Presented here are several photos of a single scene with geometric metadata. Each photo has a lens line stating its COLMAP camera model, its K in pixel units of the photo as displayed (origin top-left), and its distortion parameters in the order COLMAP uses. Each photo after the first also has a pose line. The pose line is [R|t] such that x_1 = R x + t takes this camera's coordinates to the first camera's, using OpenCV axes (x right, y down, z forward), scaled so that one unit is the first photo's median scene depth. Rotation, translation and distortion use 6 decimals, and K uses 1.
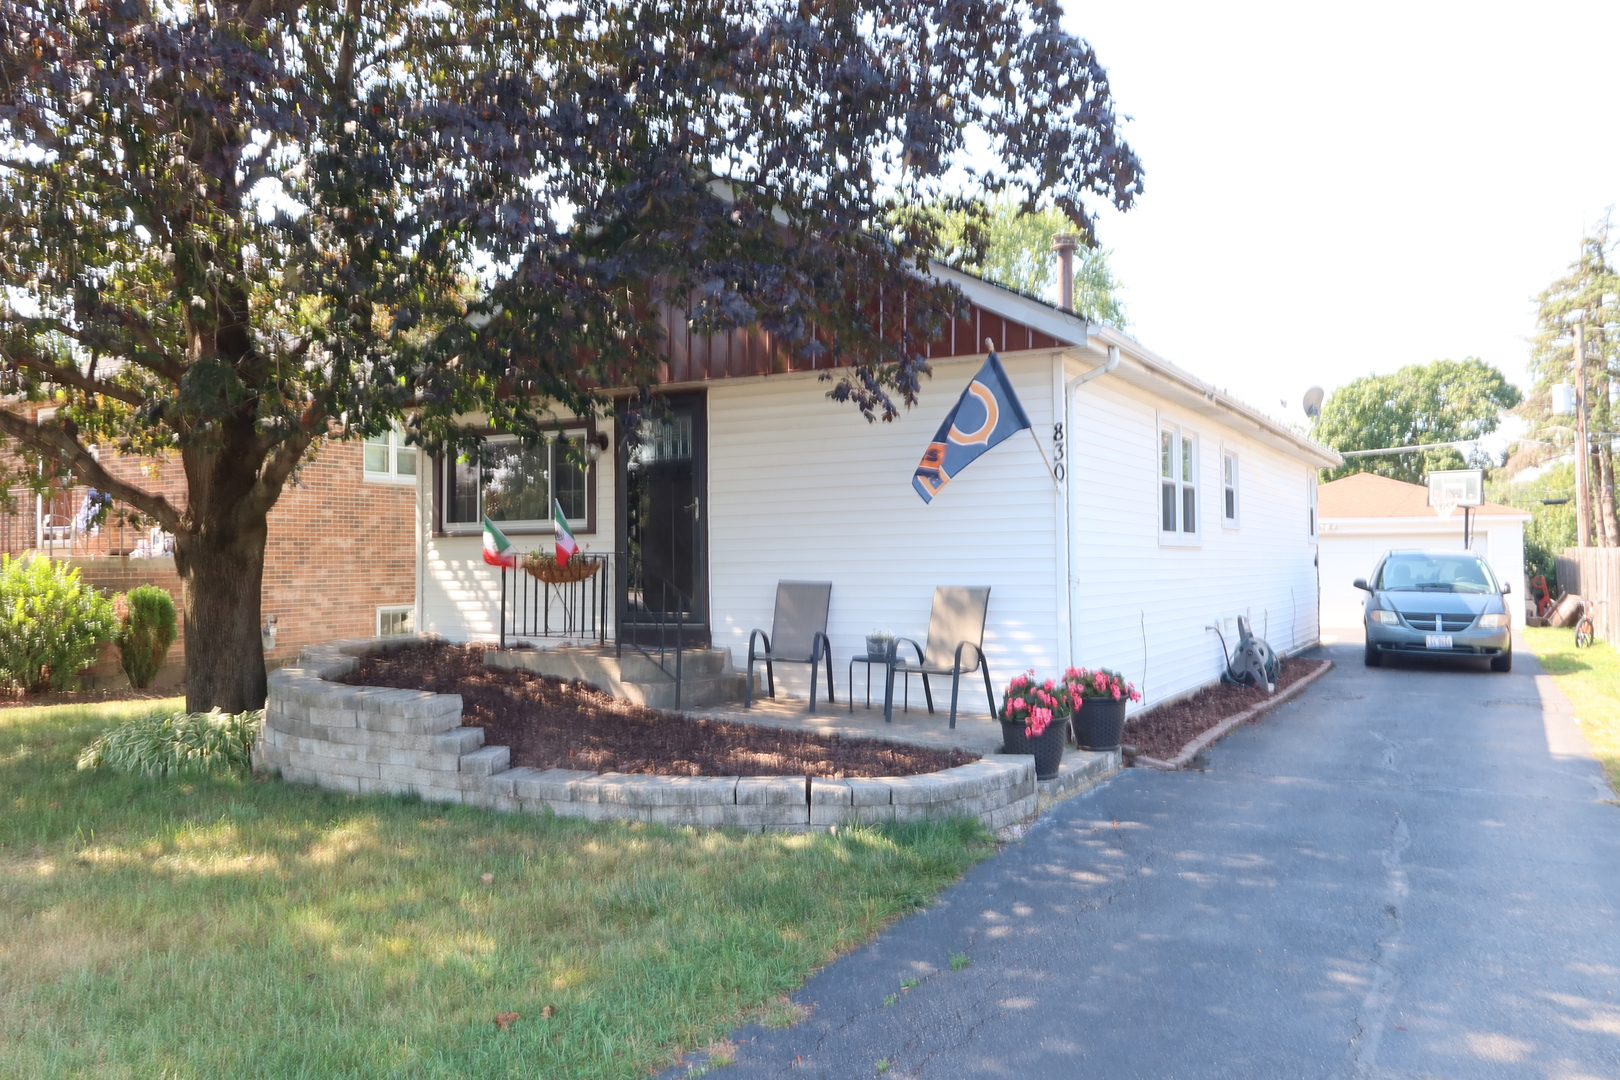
lens RADIAL K [[748.1, 0, 810.1], [0, 748.1, 533.7], [0, 0, 1]] dist [0.018280, 0.000214]
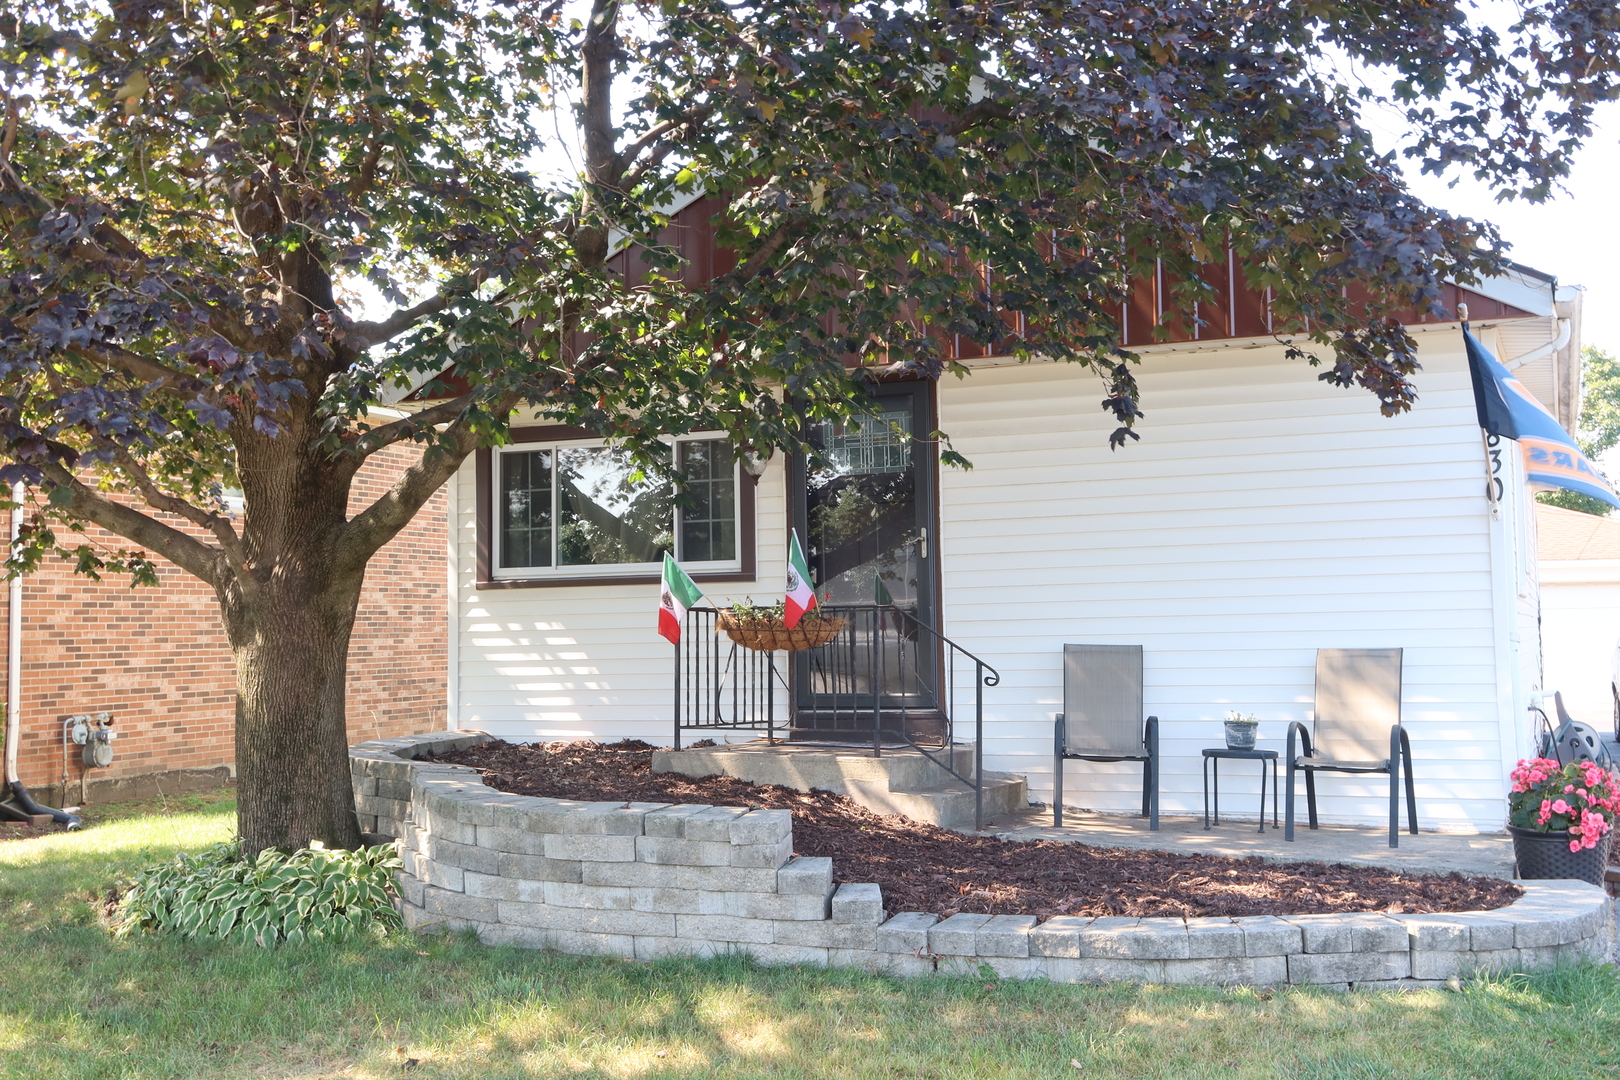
lens RADIAL K [[1084.8, 0, 810.1], [0, 1084.8, 546.0], [0, 0, 1]] dist [0.013109, 0.004491]
pose [[0.996907, -0.003398, 0.078518, -0.490680], [0.006518, 0.999198, -0.039513, 0.012951], [-0.078320, 0.039903, 0.996129, 0.001073]]
